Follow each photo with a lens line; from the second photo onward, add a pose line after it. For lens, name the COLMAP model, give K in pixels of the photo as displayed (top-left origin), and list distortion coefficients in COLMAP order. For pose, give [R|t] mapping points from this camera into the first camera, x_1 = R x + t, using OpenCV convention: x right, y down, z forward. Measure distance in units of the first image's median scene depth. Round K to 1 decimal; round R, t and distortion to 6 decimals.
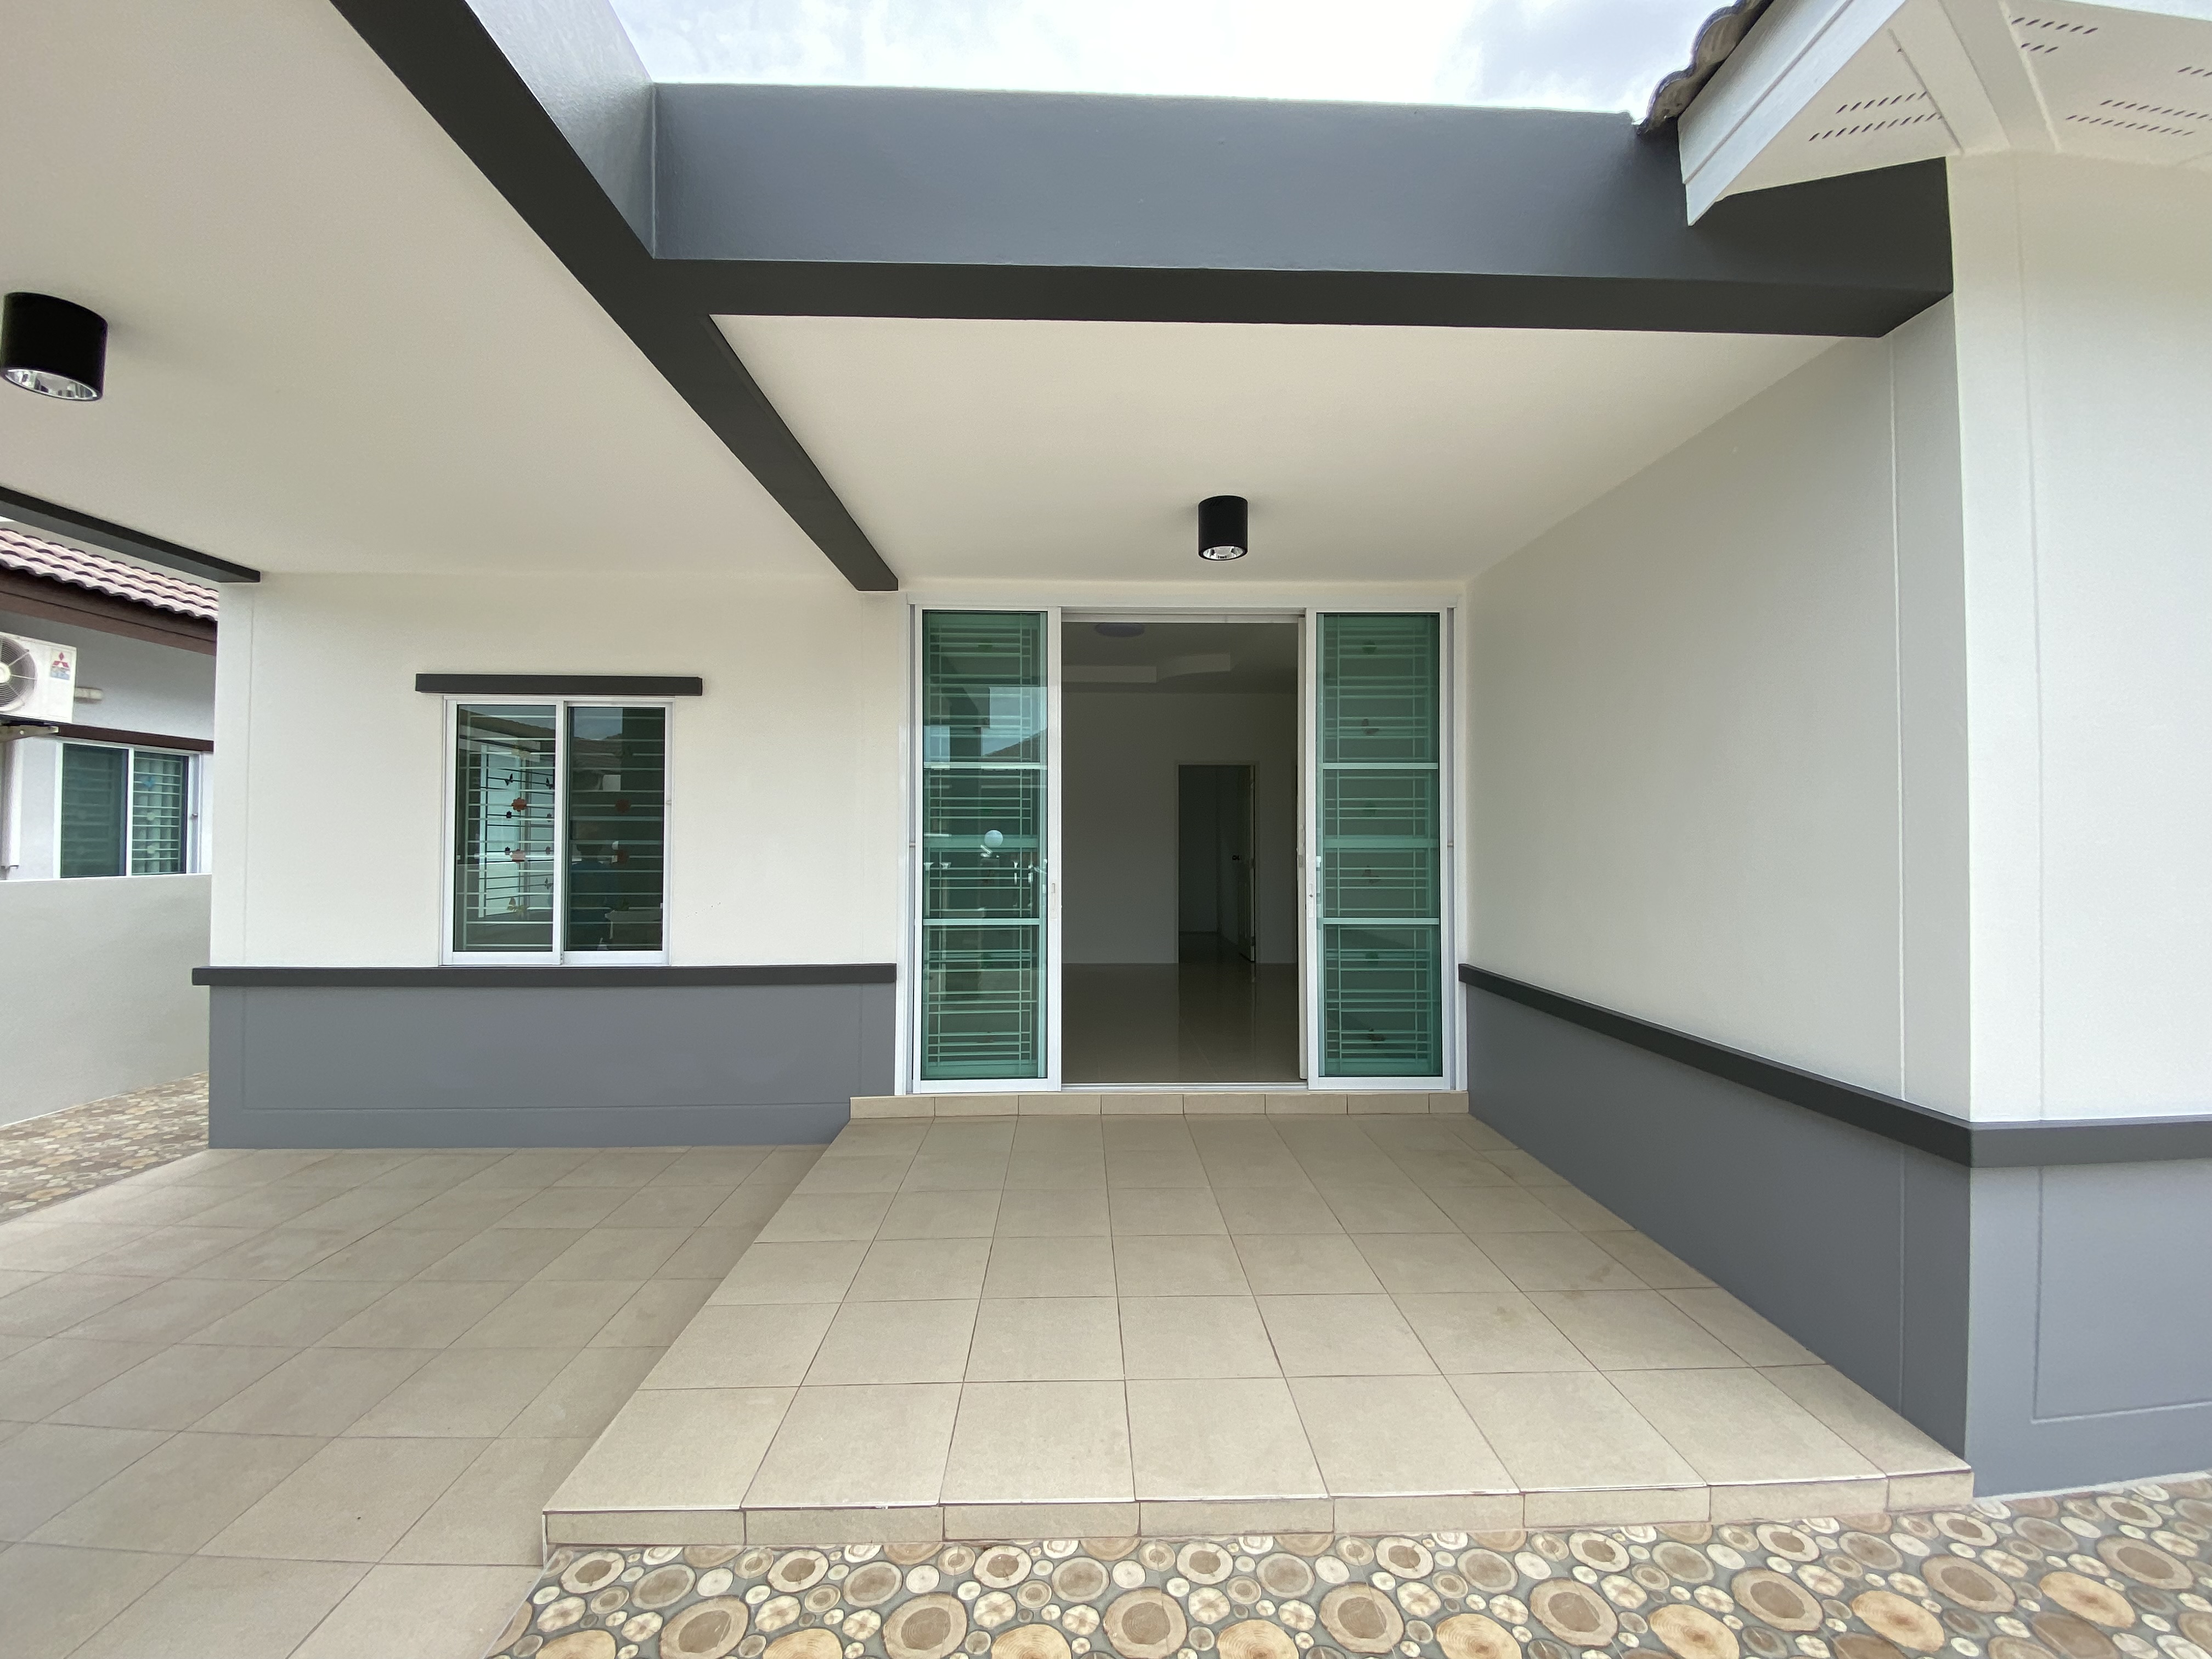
lens RADIAL K [[891.6, 0, 1098.3], [0, 891.6, 829.2], [0, 0, 1]] dist [0.018455, -0.019385]
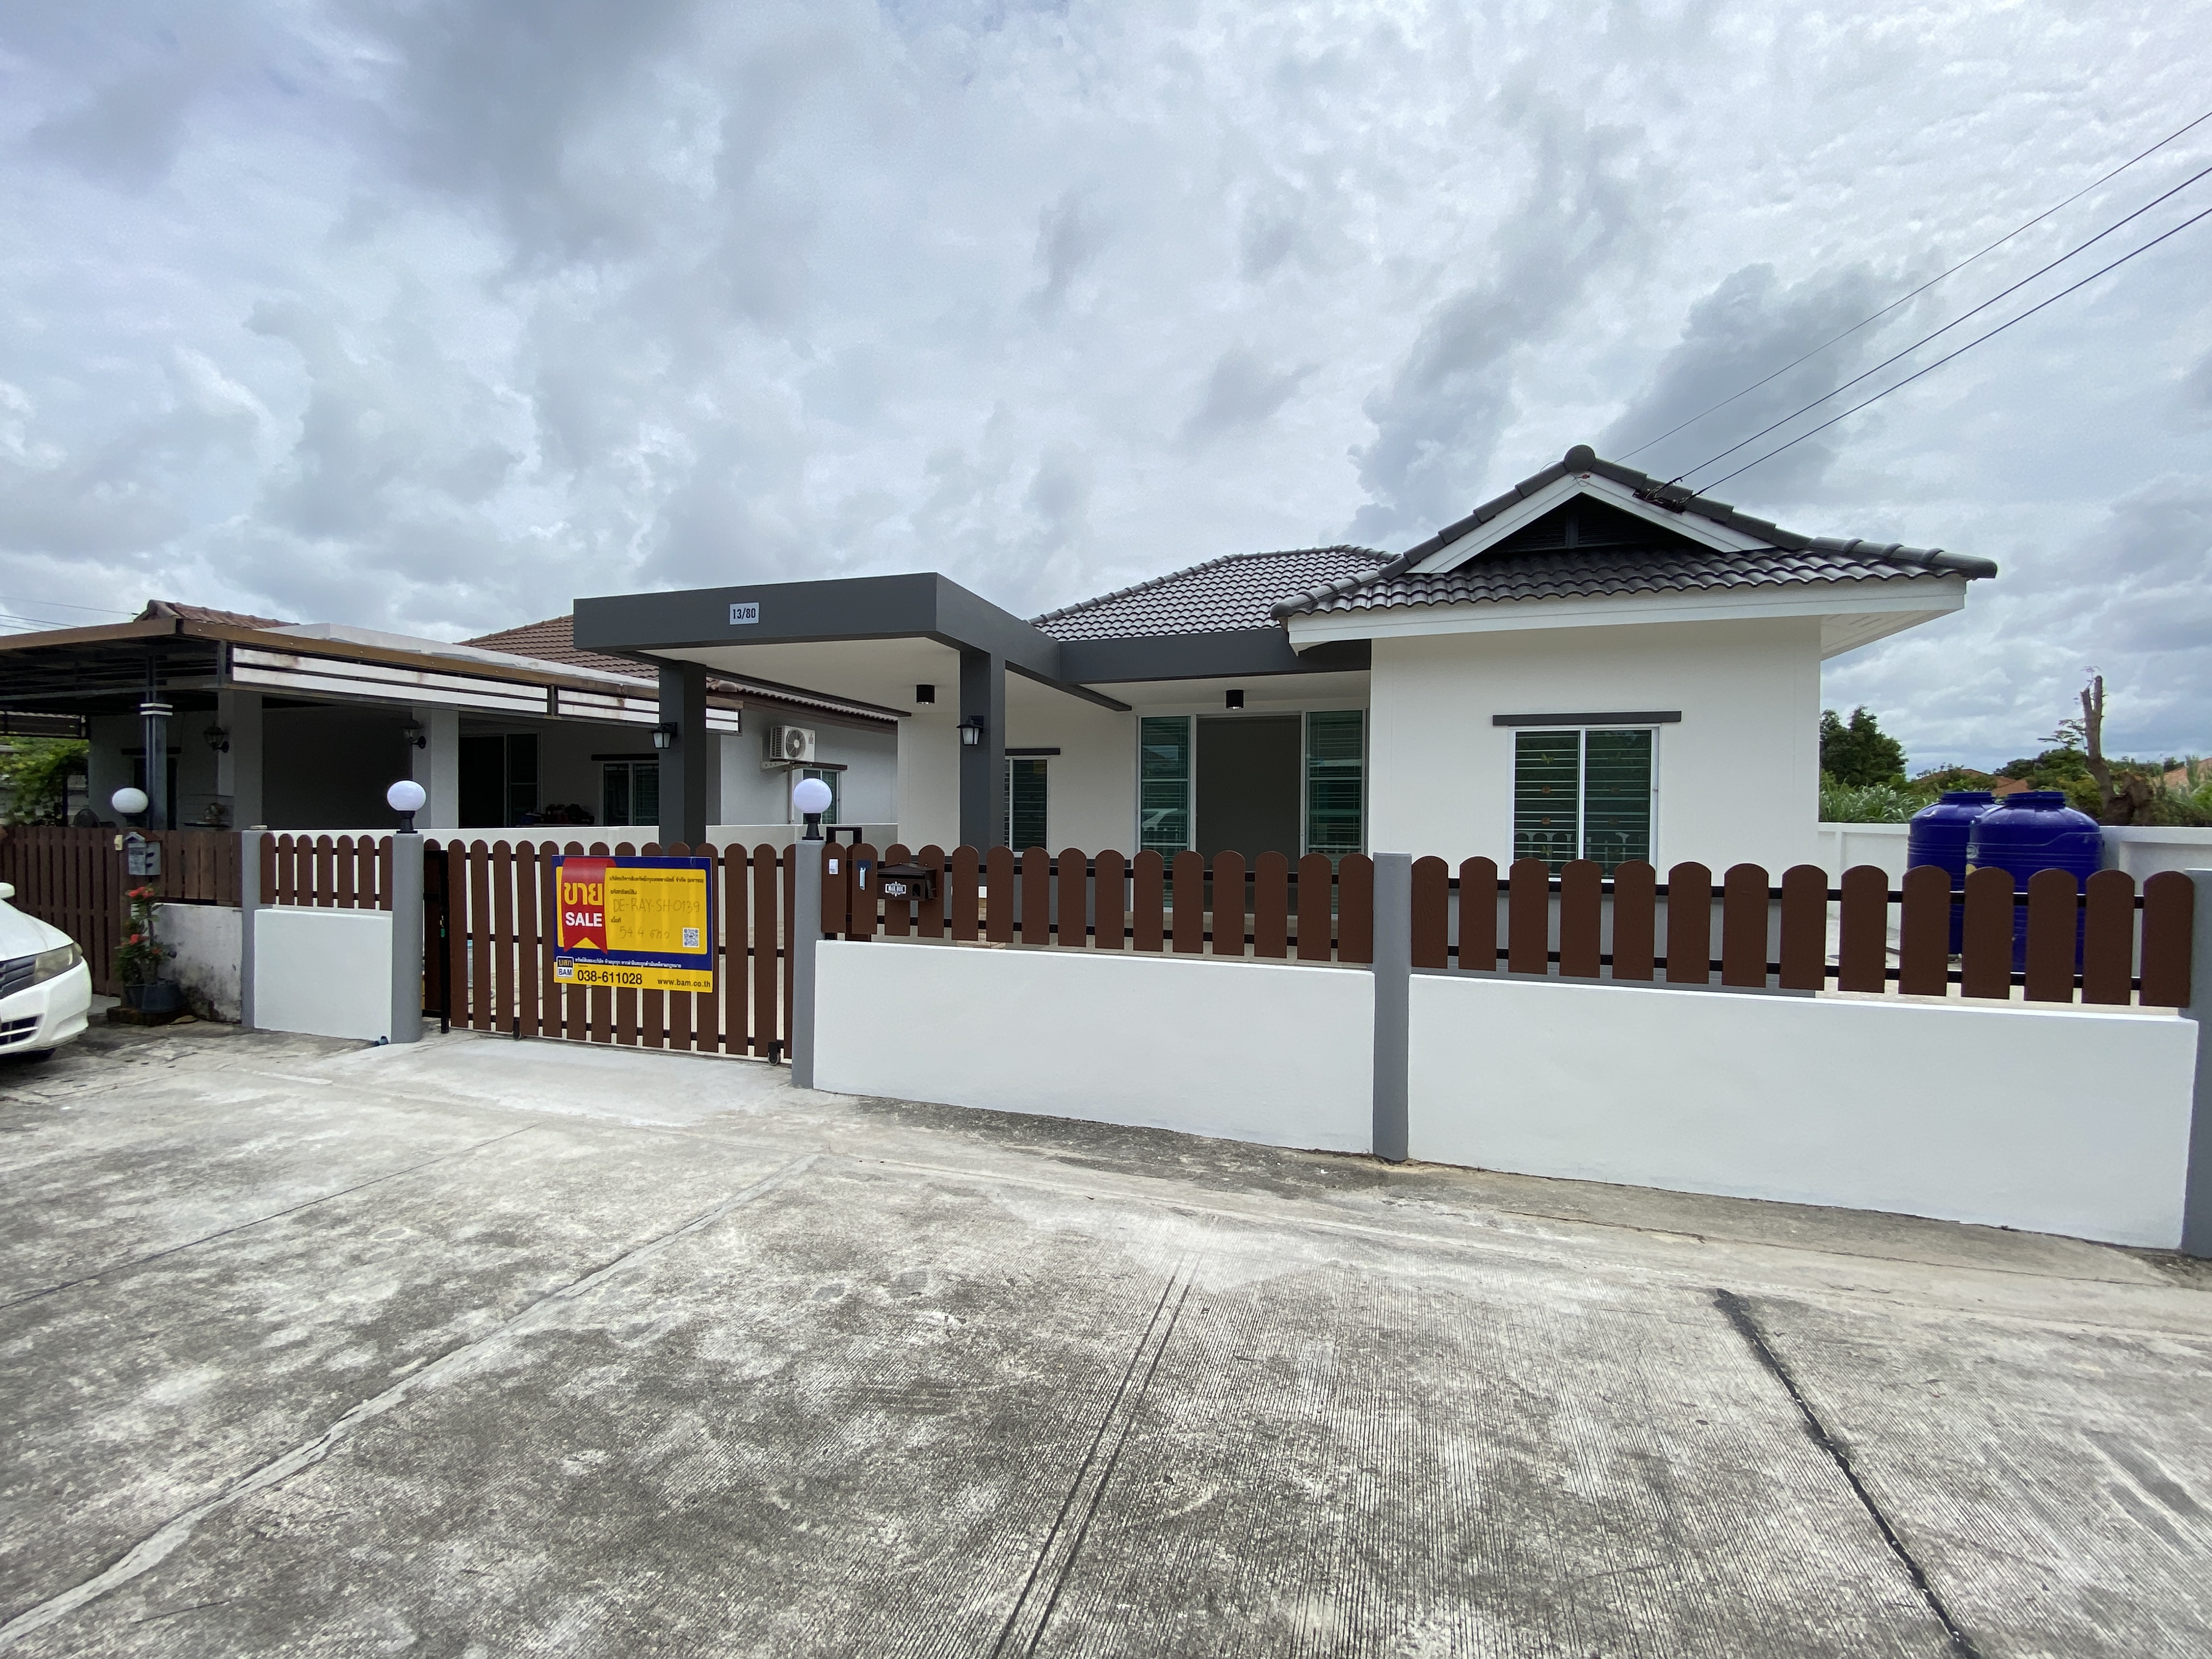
lens RADIAL K [[891.6, 0, 1098.3], [0, 891.6, 829.2], [0, 0, 1]] dist [0.018455, -0.019385]
pose [[0.941912, 0.009877, -0.335715, 0.523746], [-0.001592, 0.999688, 0.024944, 0.002391], [0.335857, -0.022961, 0.941633, -1.381950]]
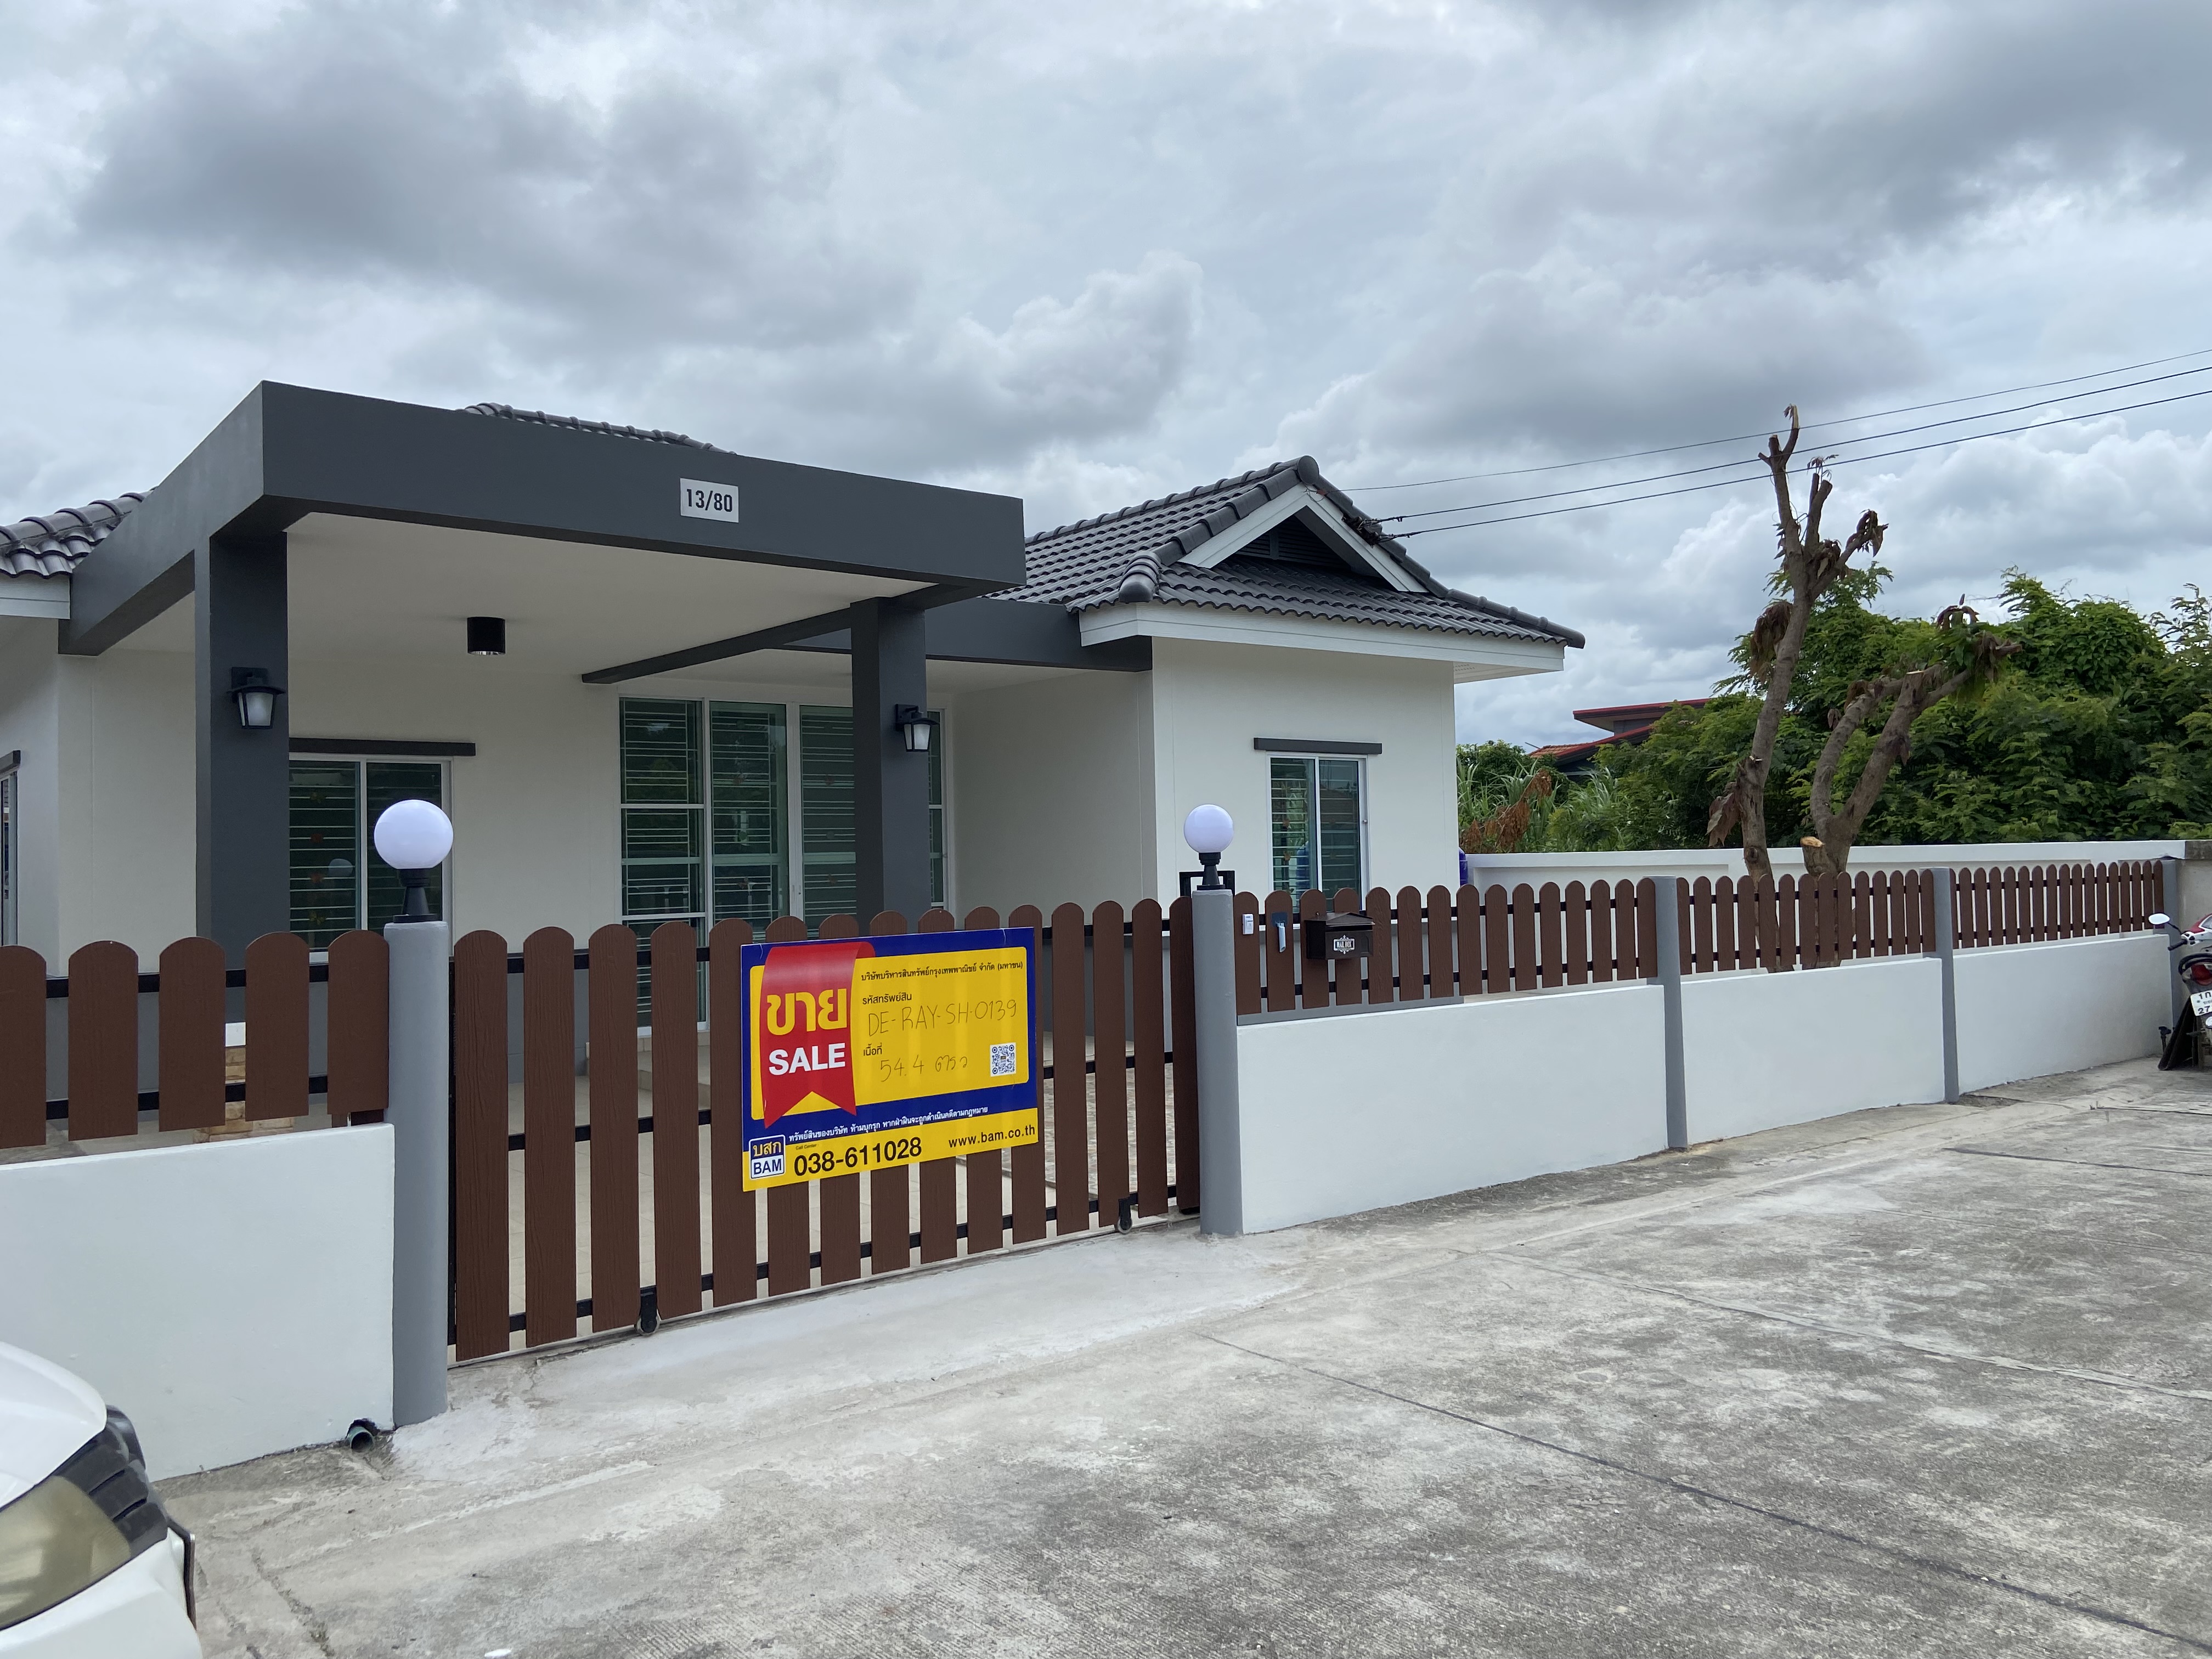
lens RADIAL K [[1651.2, 0, 1072.4], [0, 1651.2, 816.5], [0, 0, 1]] dist [0.126174, -0.154172]
pose [[0.811828, -0.003424, 0.583886, -1.193152], [0.016992, 0.999698, -0.017763, 0.002832], [-0.583649, 0.024342, 0.811641, -1.596472]]
